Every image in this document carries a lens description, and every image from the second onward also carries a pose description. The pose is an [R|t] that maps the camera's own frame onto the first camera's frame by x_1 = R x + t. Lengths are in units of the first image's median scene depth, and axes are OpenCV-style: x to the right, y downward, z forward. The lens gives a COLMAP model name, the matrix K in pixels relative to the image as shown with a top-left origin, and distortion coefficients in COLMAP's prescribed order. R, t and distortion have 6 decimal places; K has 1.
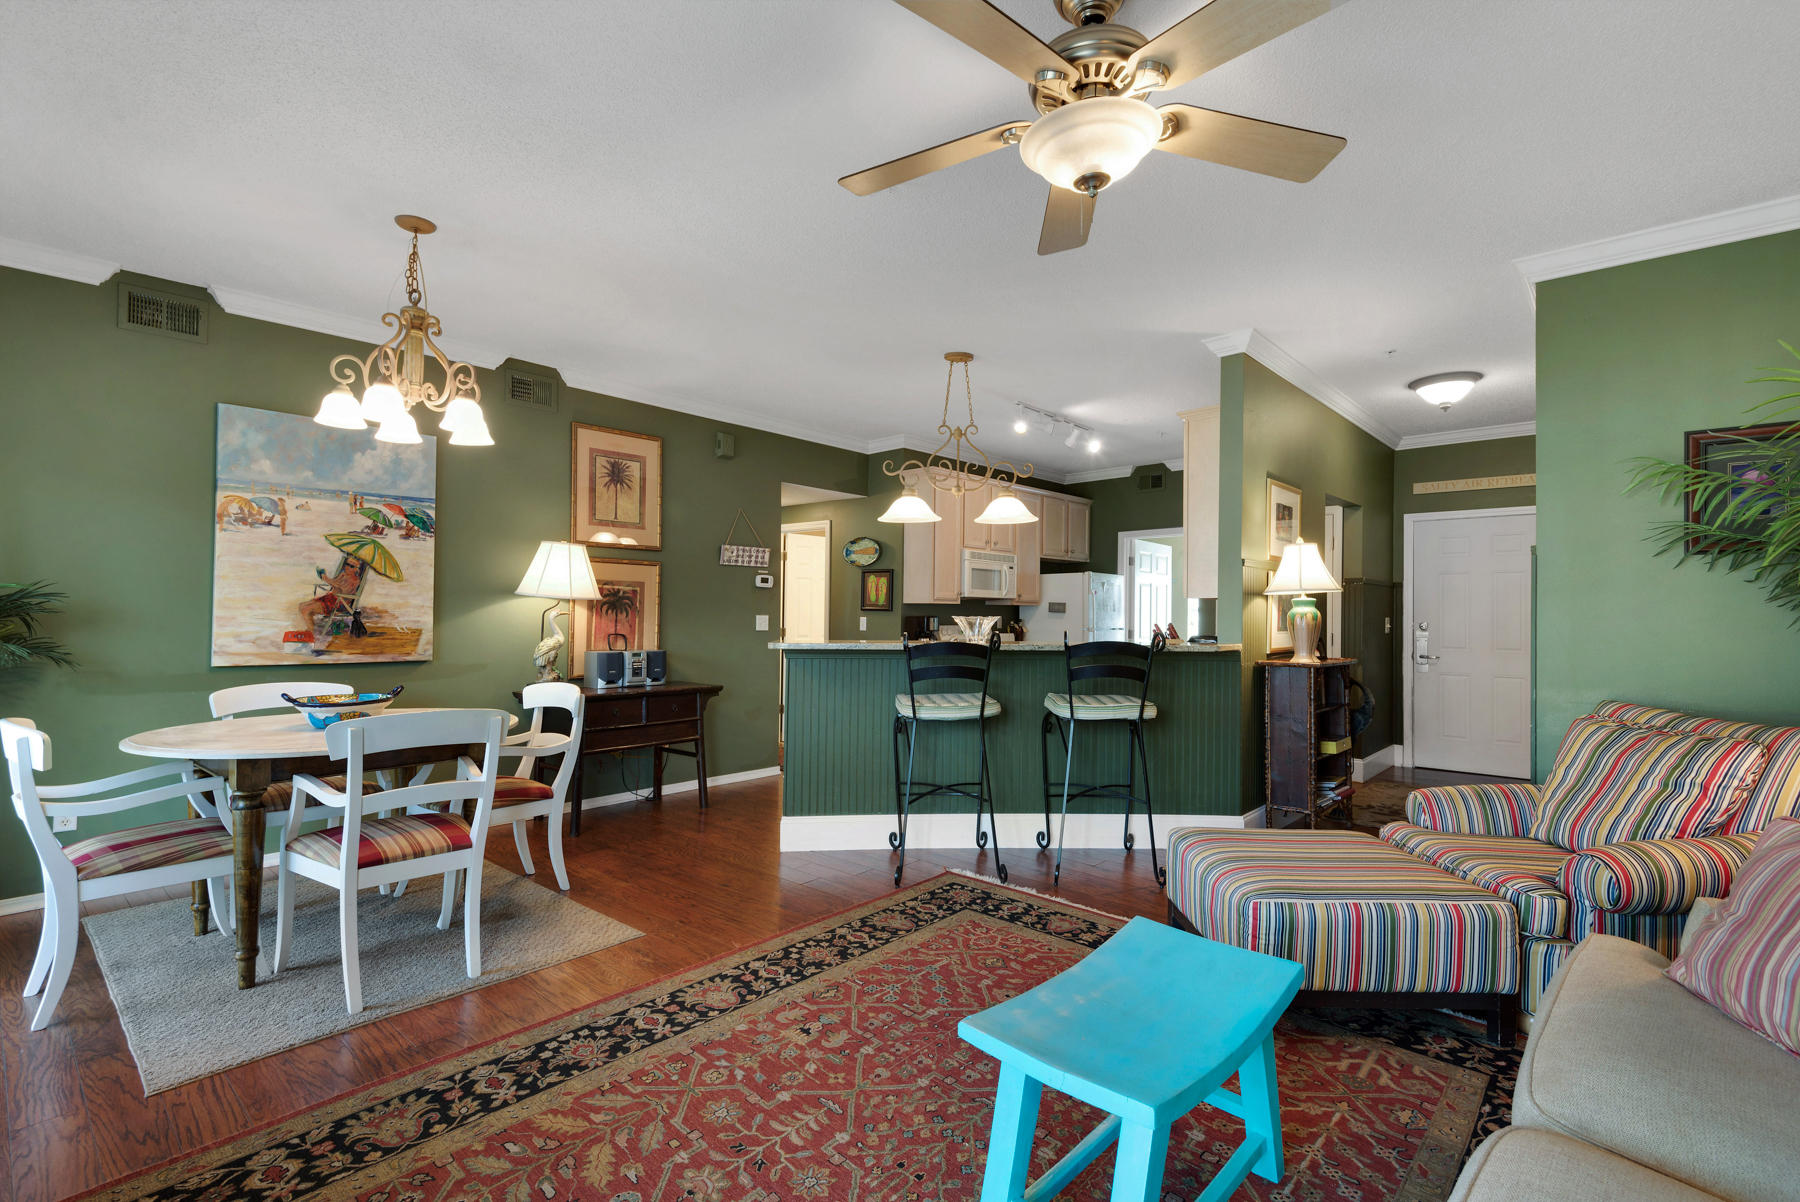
lens RADIAL K [[812.0, 0, 910.2], [0, 812.0, 606.5], [0, 0, 1]] dist [0.034372, -0.021157]
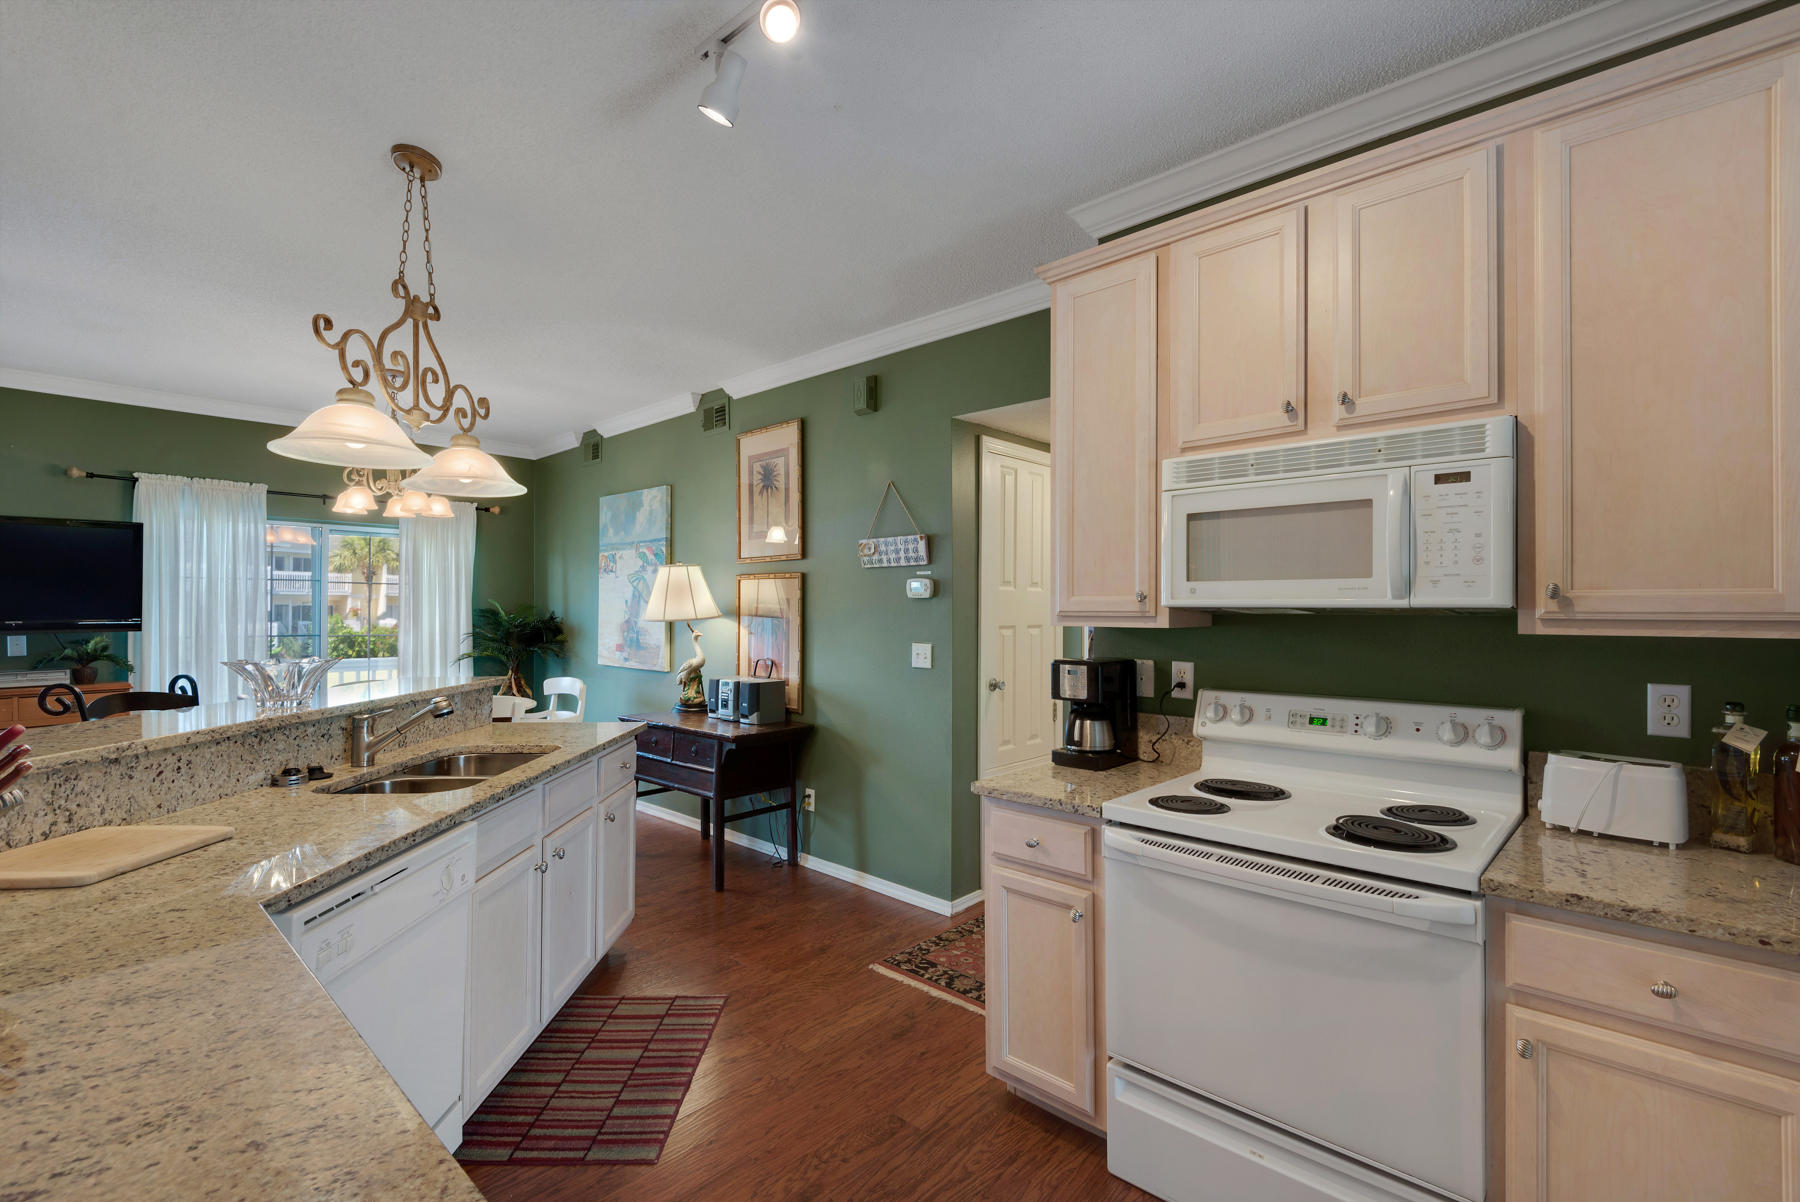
lens RADIAL K [[812.0, 0, 910.2], [0, 812.0, 606.5], [0, 0, 1]] dist [0.034372, -0.021157]
pose [[-0.016604, -0.012149, -0.999788, 0.670673], [0.007446, 0.999897, -0.012274, -0.014138], [0.999834, -0.007648, -0.016512, 1.518991]]
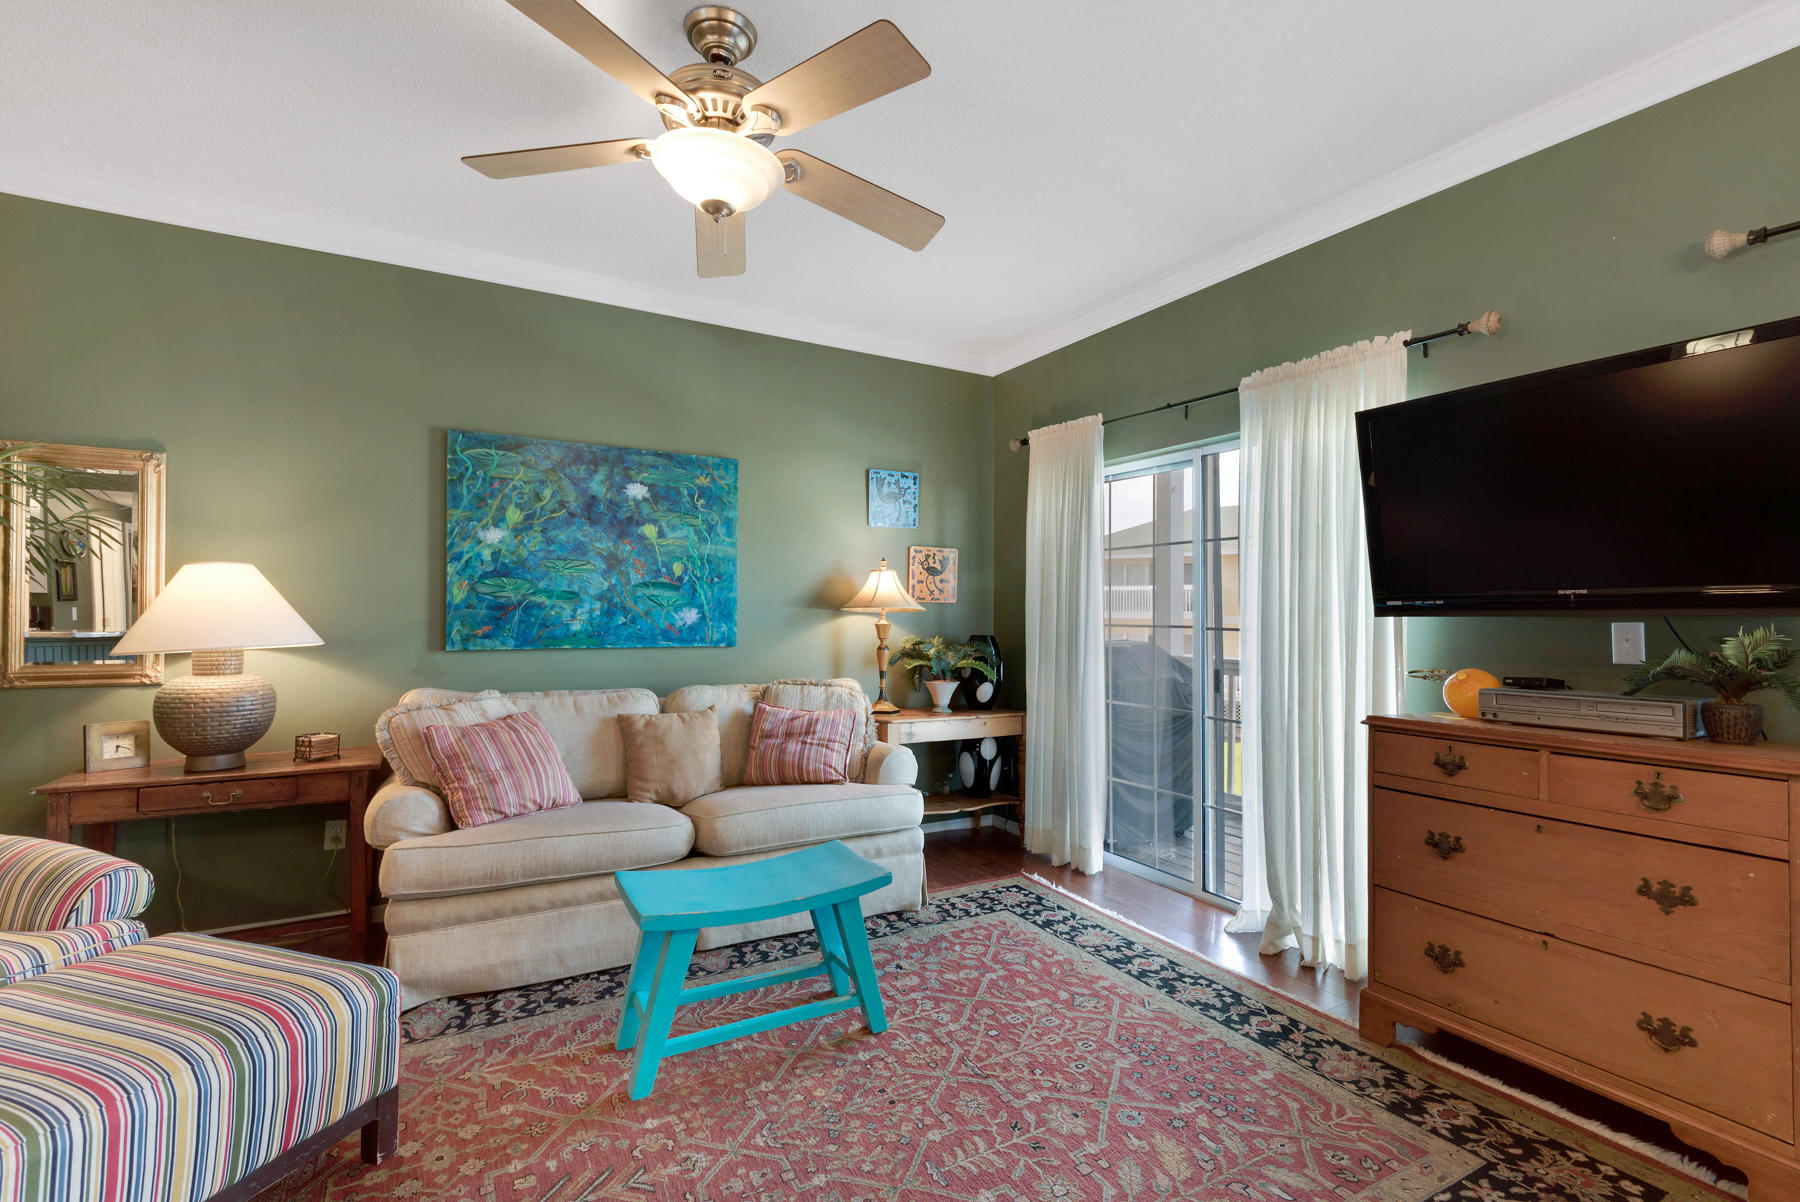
lens RADIAL K [[812.0, 0, 910.2], [0, 812.0, 606.5], [0, 0, 1]] dist [0.034372, -0.021157]
pose [[-0.951457, -0.010036, 0.307617, -0.173145], [-0.013559, 0.999865, -0.009315, 0.004894], [-0.307482, -0.013033, -0.951465, 0.929427]]
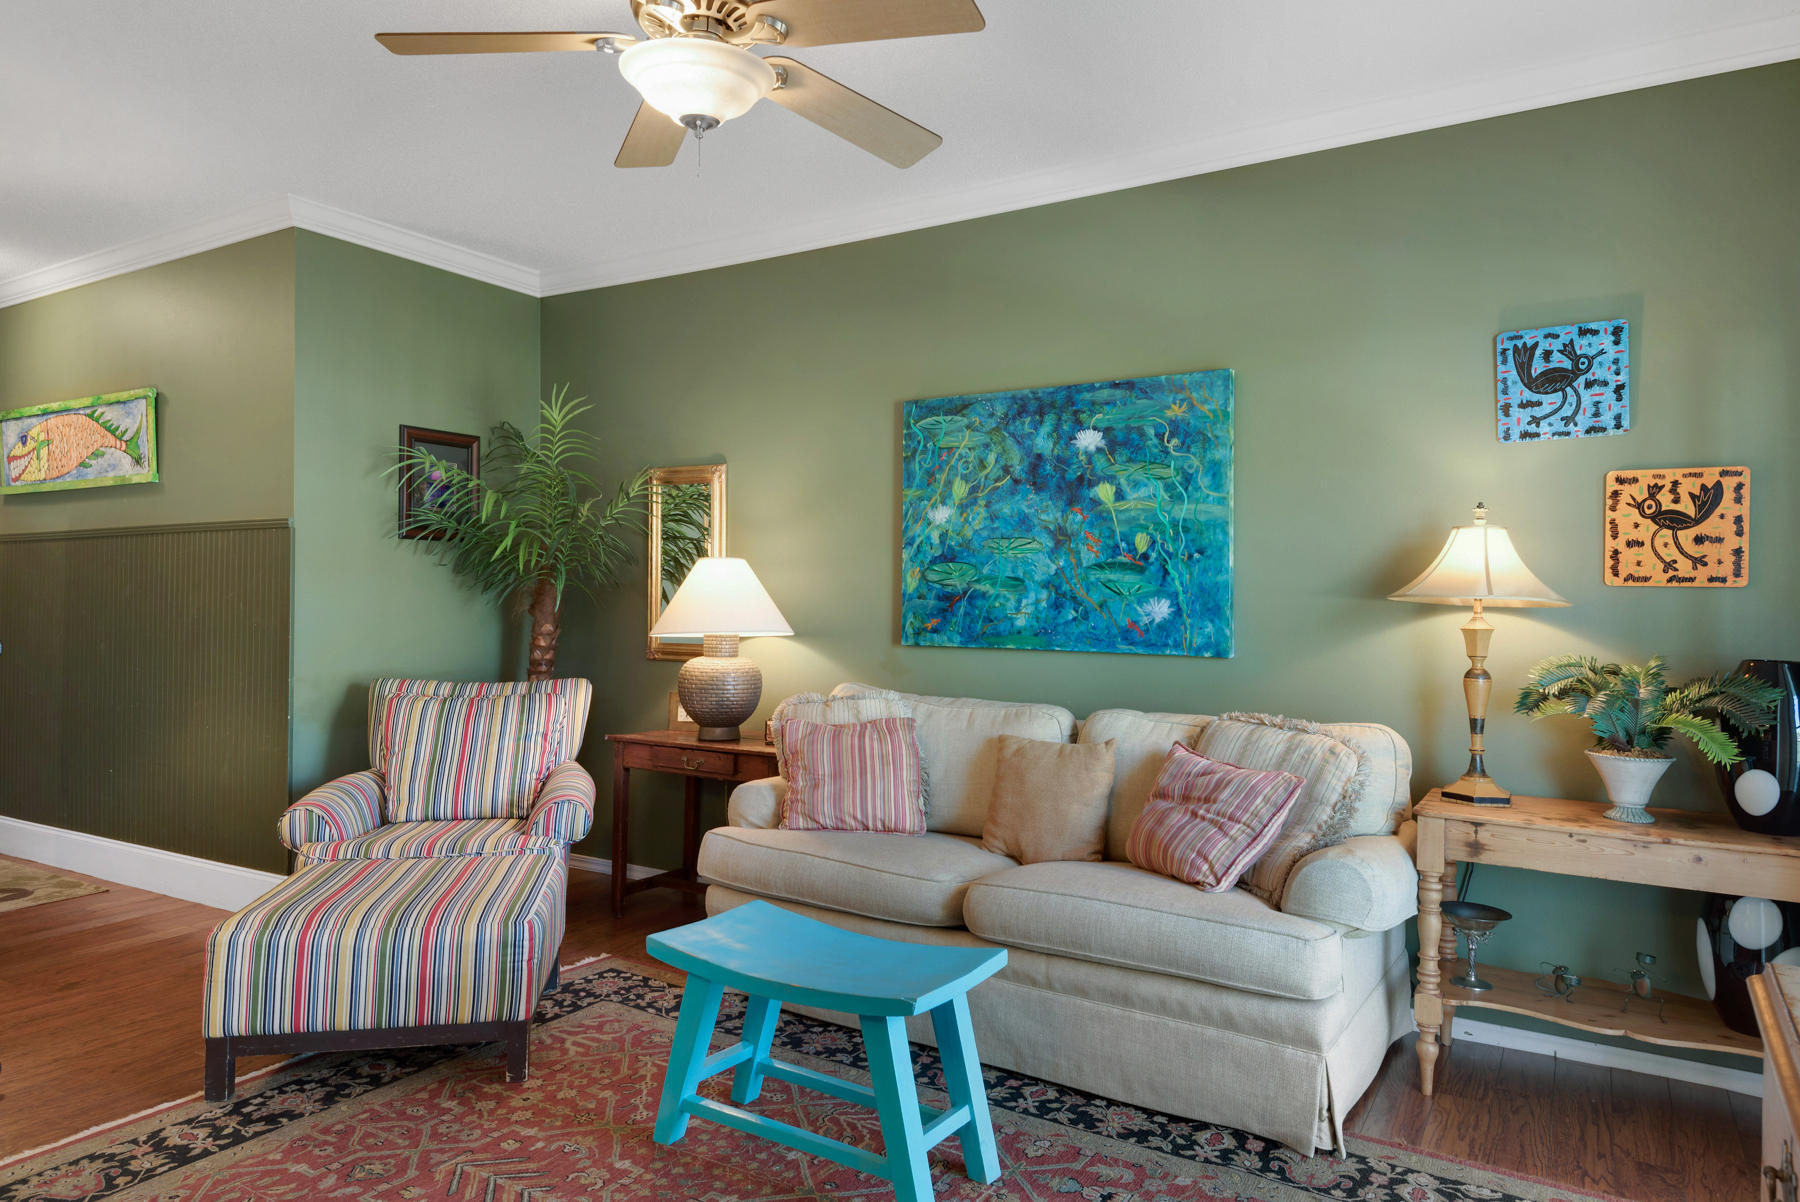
lens RADIAL K [[1169.6, 0, 878.5], [0, 1169.6, 586.8], [0, 0, 1]] dist [0.058332, -0.041321]
pose [[-0.162728, -0.001564, 0.986670, -0.532883], [-0.012559, 0.999921, -0.000486, -0.004558], [-0.986591, -0.012470, -0.162735, 0.482912]]
